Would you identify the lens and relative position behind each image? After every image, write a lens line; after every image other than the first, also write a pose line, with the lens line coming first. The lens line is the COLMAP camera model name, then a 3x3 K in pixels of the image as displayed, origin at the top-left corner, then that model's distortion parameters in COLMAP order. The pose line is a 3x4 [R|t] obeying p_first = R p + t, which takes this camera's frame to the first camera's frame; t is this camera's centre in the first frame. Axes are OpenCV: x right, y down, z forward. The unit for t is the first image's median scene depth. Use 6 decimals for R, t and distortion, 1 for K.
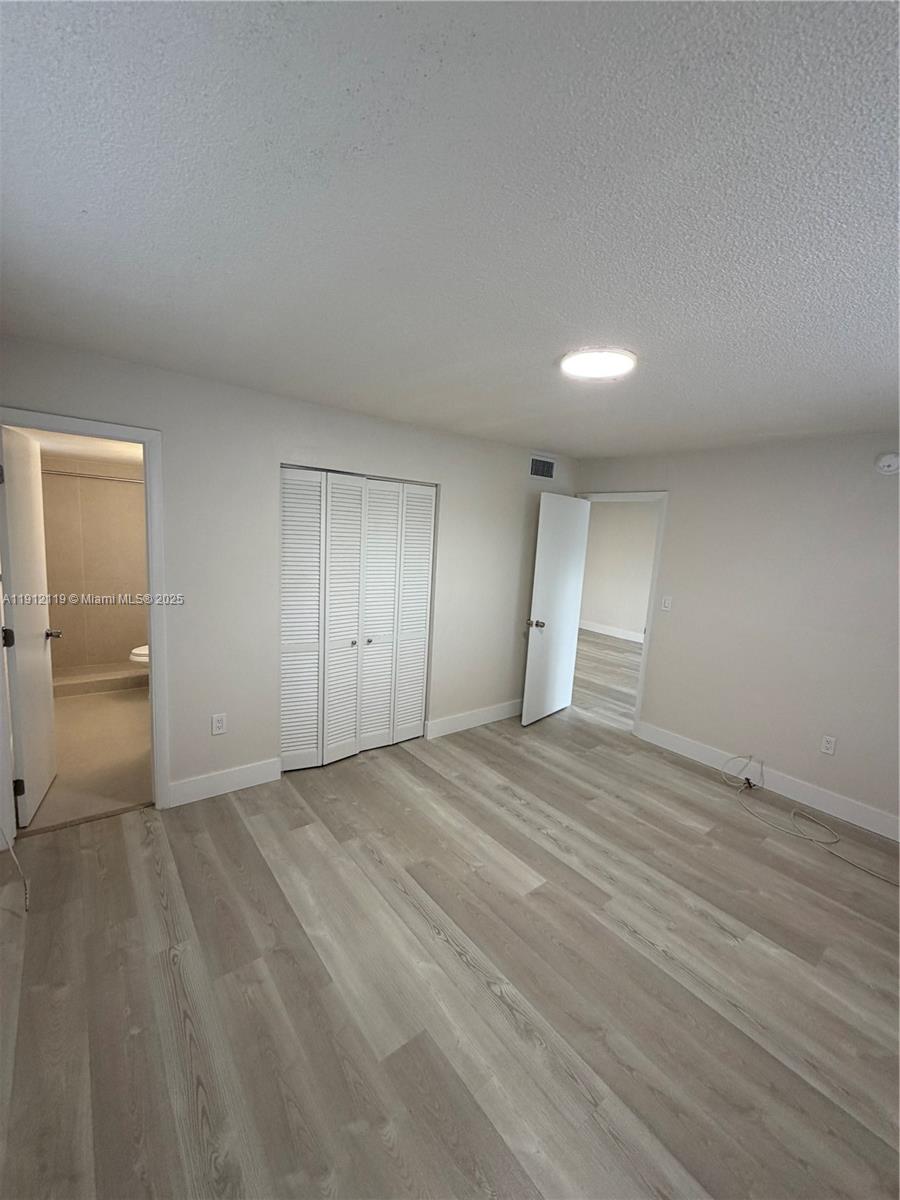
lens RADIAL K [[478.2, 0, 448.2], [0, 478.2, 597.0], [0, 0, 1]] dist [-0.001442, 0.000091]
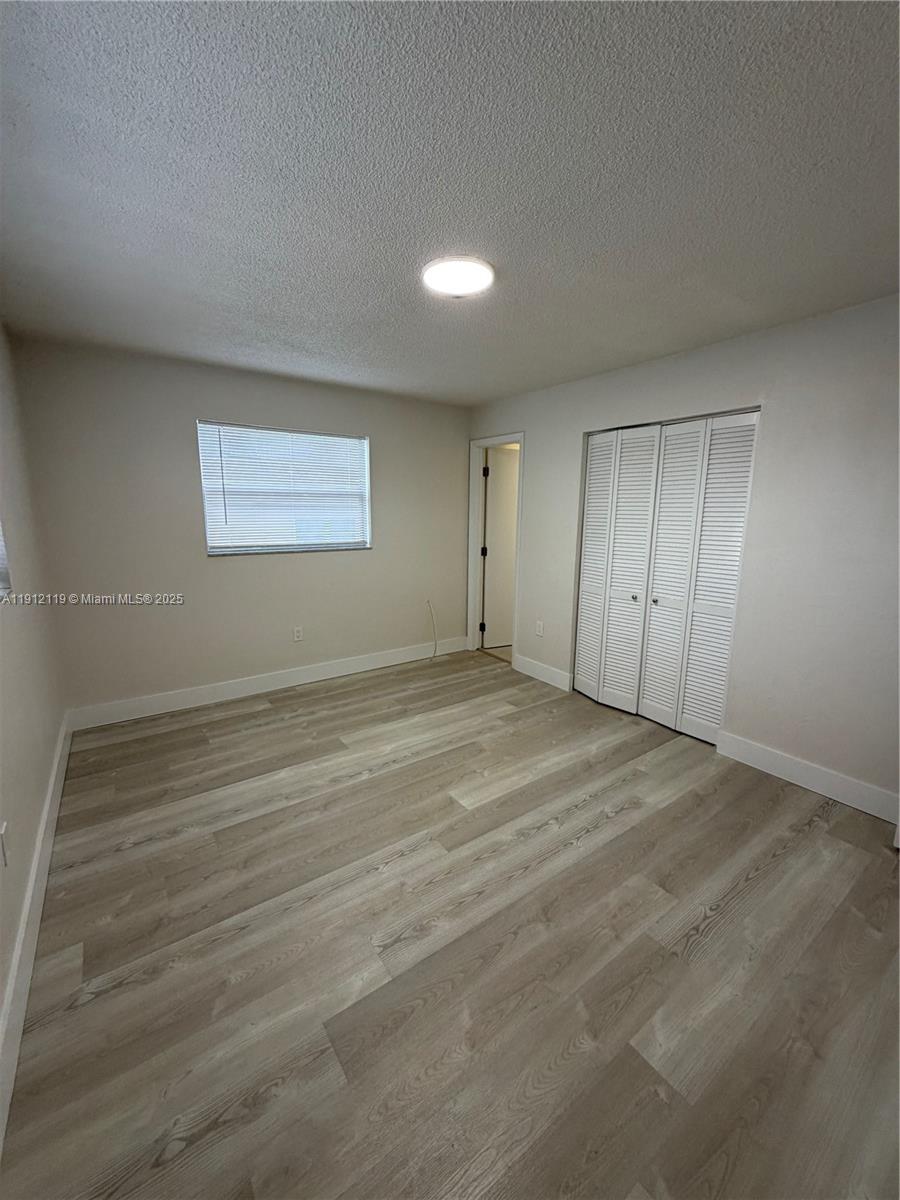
lens RADIAL K [[478.2, 0, 448.2], [0, 478.2, 597.0], [0, 0, 1]] dist [-0.001442, 0.000091]
pose [[-0.047188, 0.123054, -0.991277, 1.133731], [-0.147863, 0.980589, 0.128766, 0.034274], [0.987881, 0.152650, -0.028076, 0.908697]]
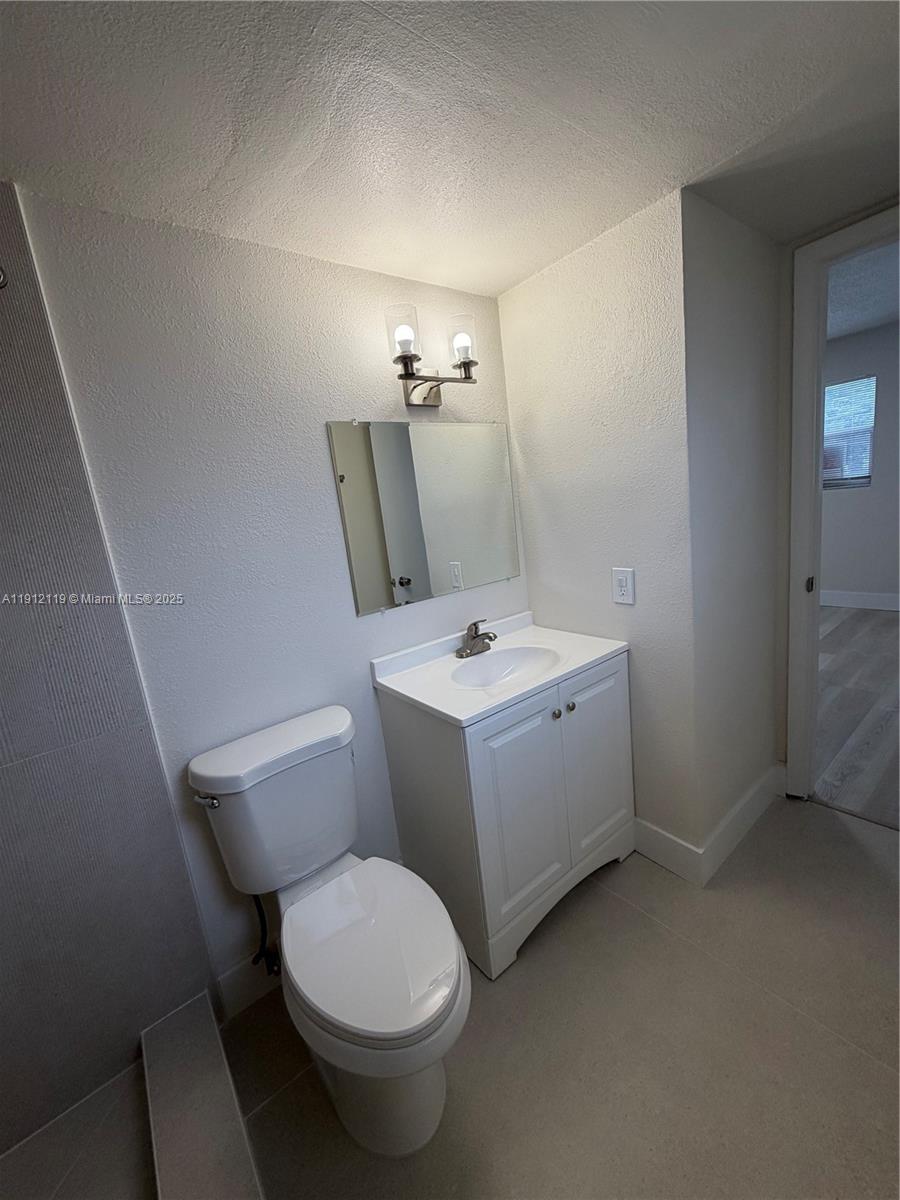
lens RADIAL K [[478.2, 0, 448.2], [0, 478.2, 597.0], [0, 0, 1]] dist [-0.001442, 0.000091]
pose [[-0.005724, -0.244900, 0.969531, -1.448392], [0.258053, 0.936347, 0.238041, -0.195941], [-0.966114, 0.251553, 0.057838, 1.645863]]
